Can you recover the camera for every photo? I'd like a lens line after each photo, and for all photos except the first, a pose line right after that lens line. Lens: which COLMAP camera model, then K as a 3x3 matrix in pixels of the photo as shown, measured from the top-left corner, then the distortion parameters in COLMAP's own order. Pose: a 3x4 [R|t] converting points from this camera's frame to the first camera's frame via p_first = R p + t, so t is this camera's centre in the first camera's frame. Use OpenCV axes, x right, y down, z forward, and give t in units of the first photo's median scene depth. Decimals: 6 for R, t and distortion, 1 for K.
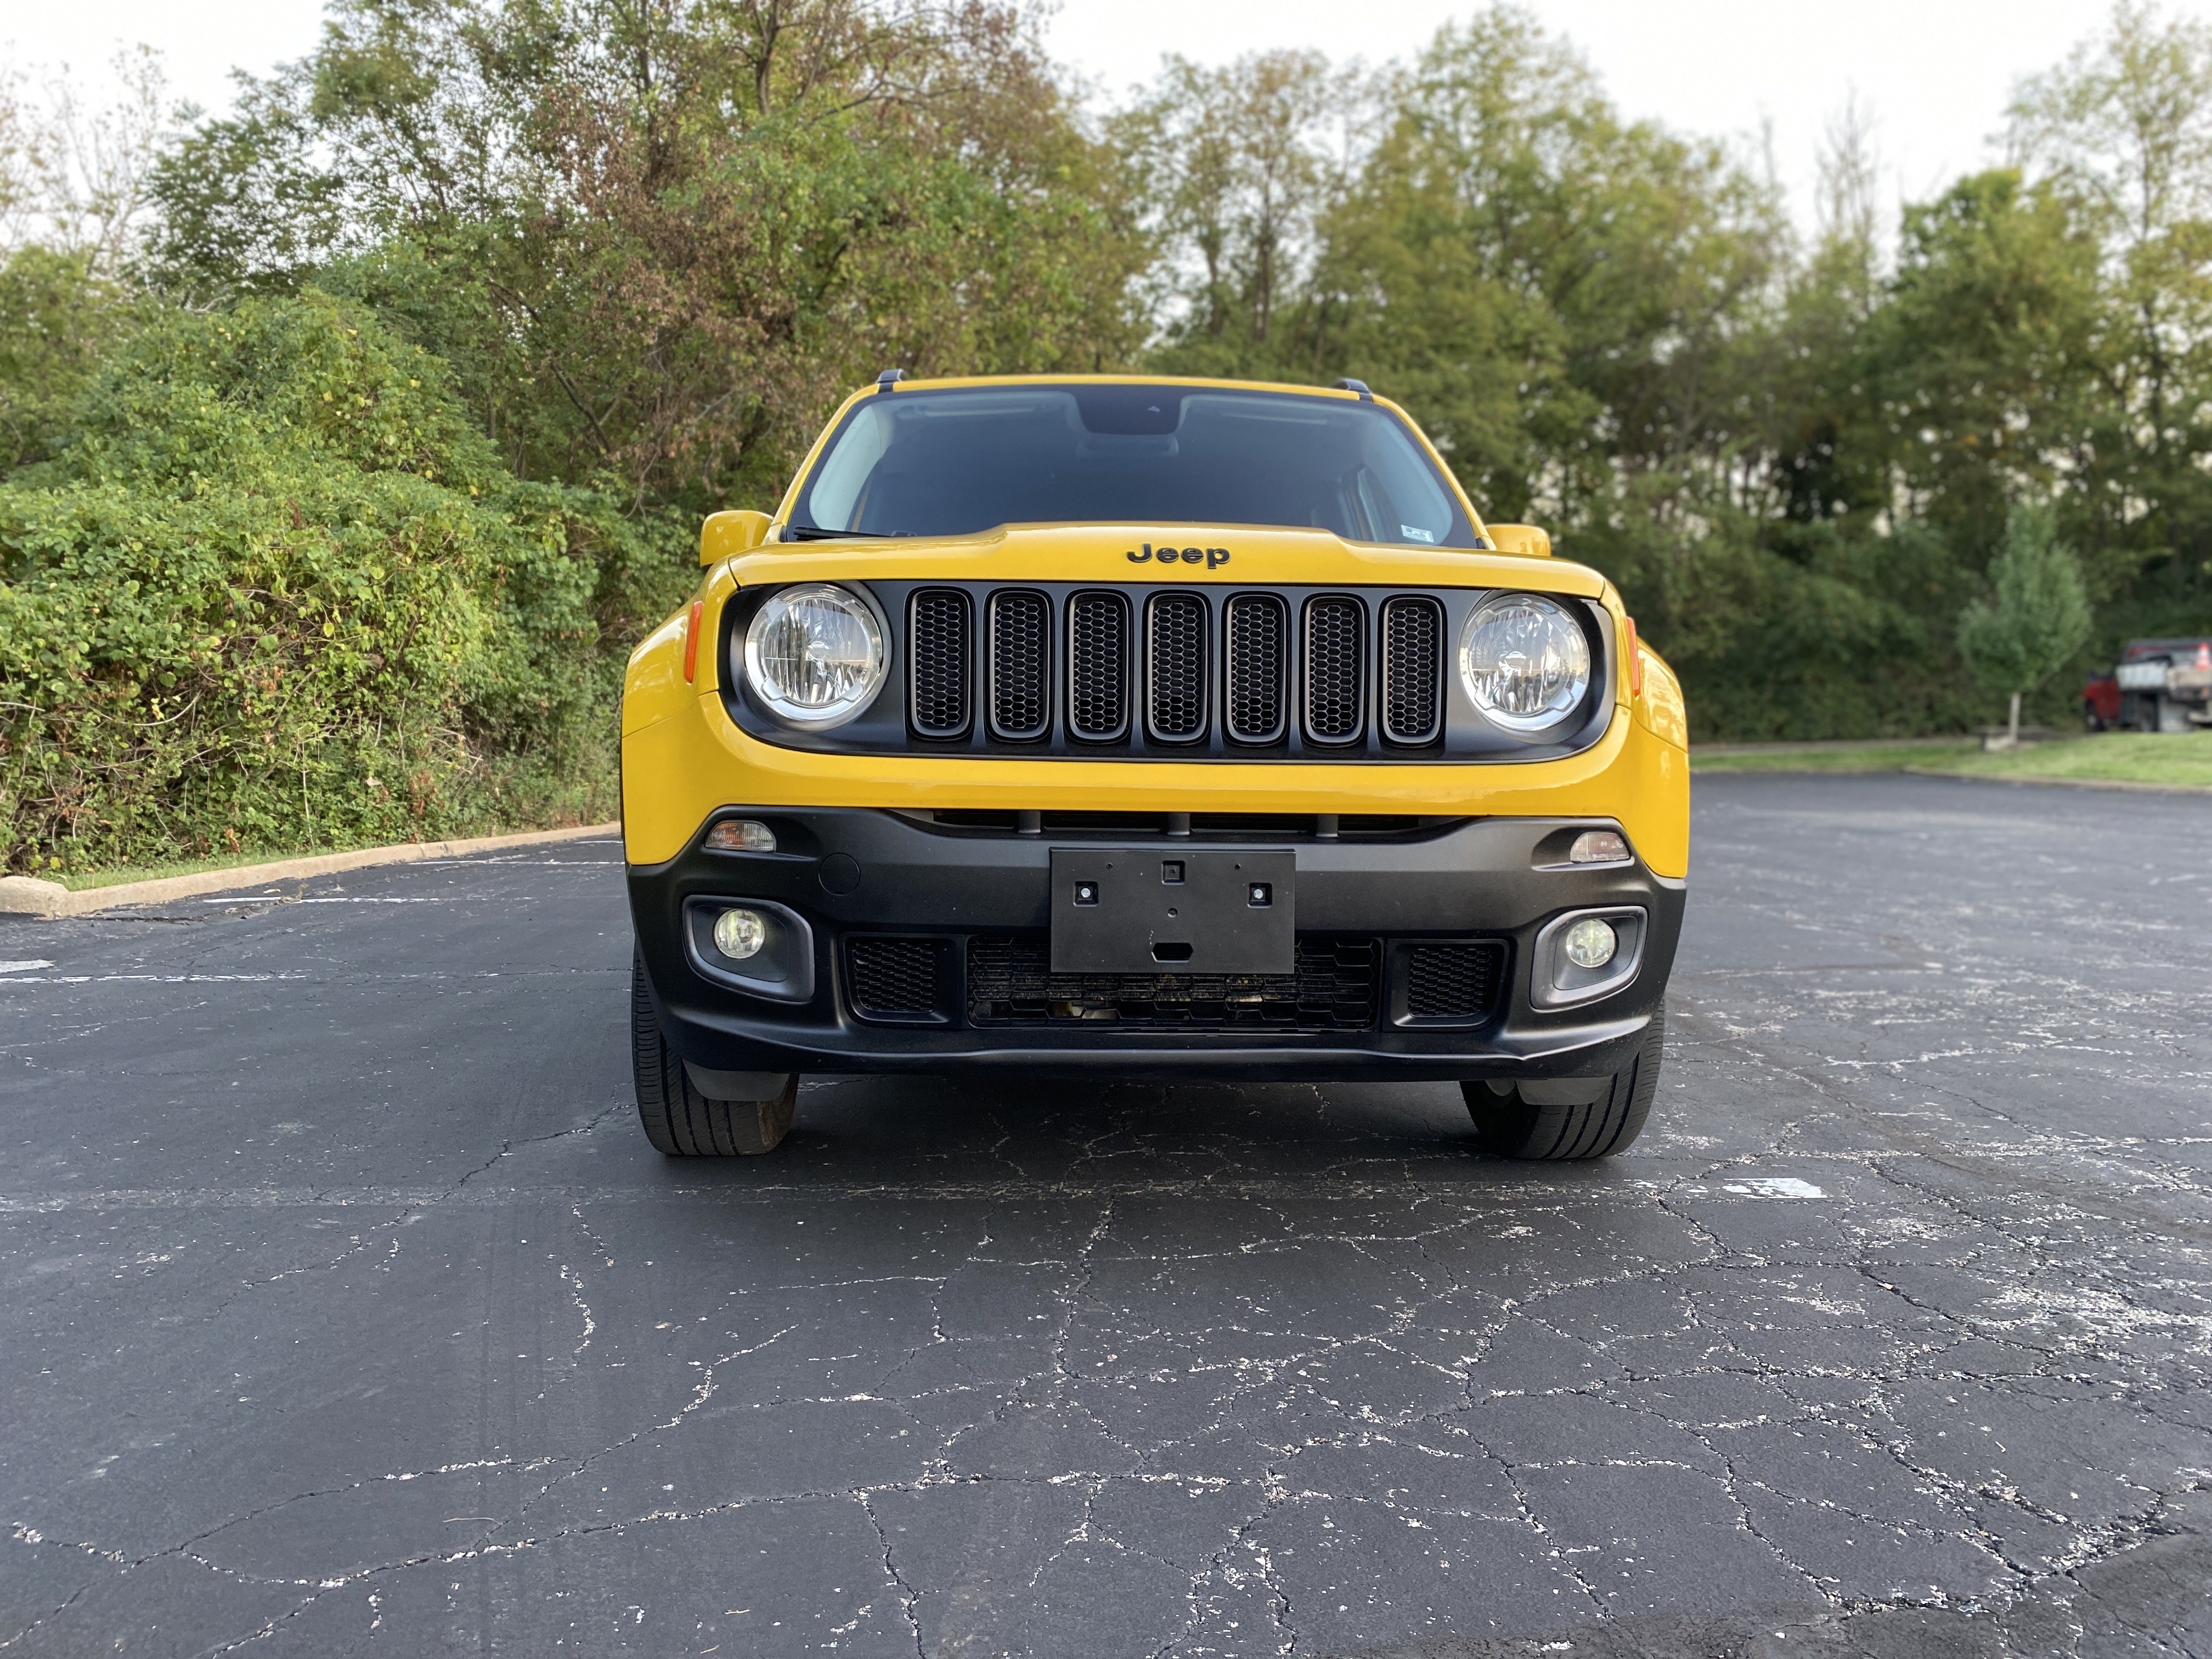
lens RADIAL K [[1678.8, 0, 1076.9], [0, 1678.8, 828.4], [0, 0, 1]] dist [0.000095, 0.001951]
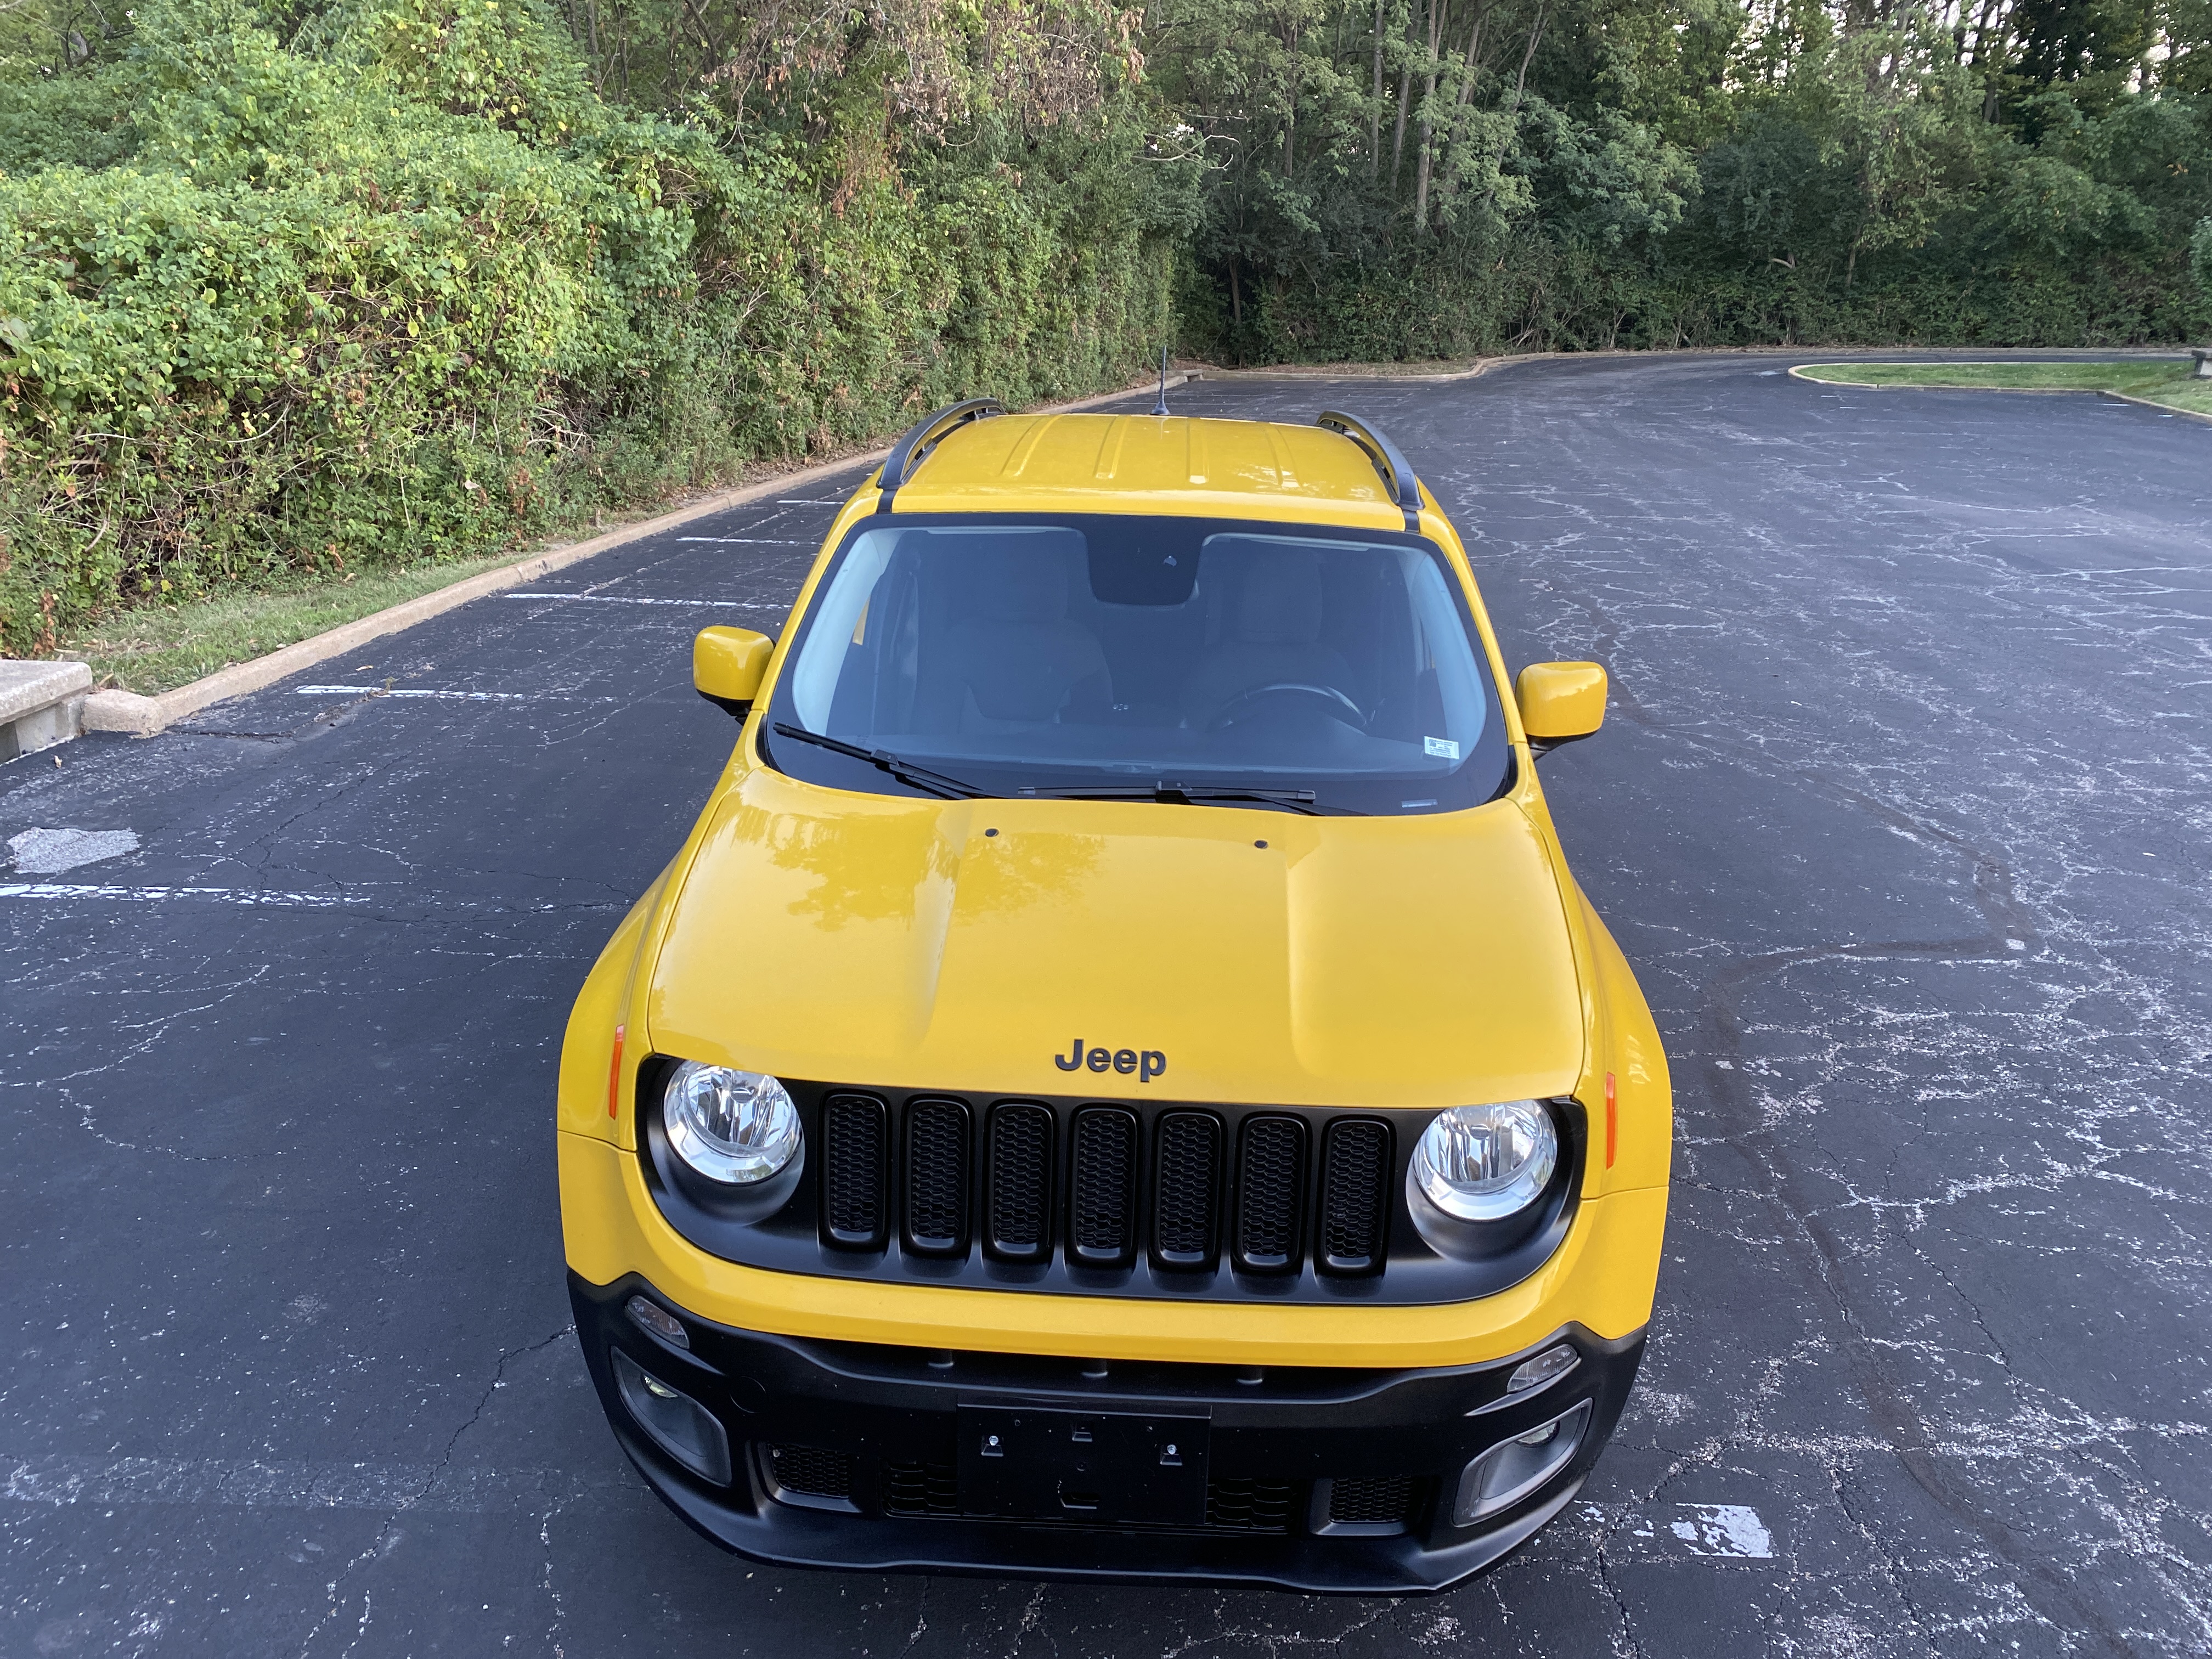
lens RADIAL K [[1667.1, 0, 1090.1], [0, 1667.1, 824.4], [0, 0, 1]] dist [0.014162, -0.011707]
pose [[0.997018, 0.040143, -0.065906, 0.019295], [-0.022043, 0.966614, 0.255287, -0.096775], [0.073954, -0.253073, 0.964616, 0.024747]]
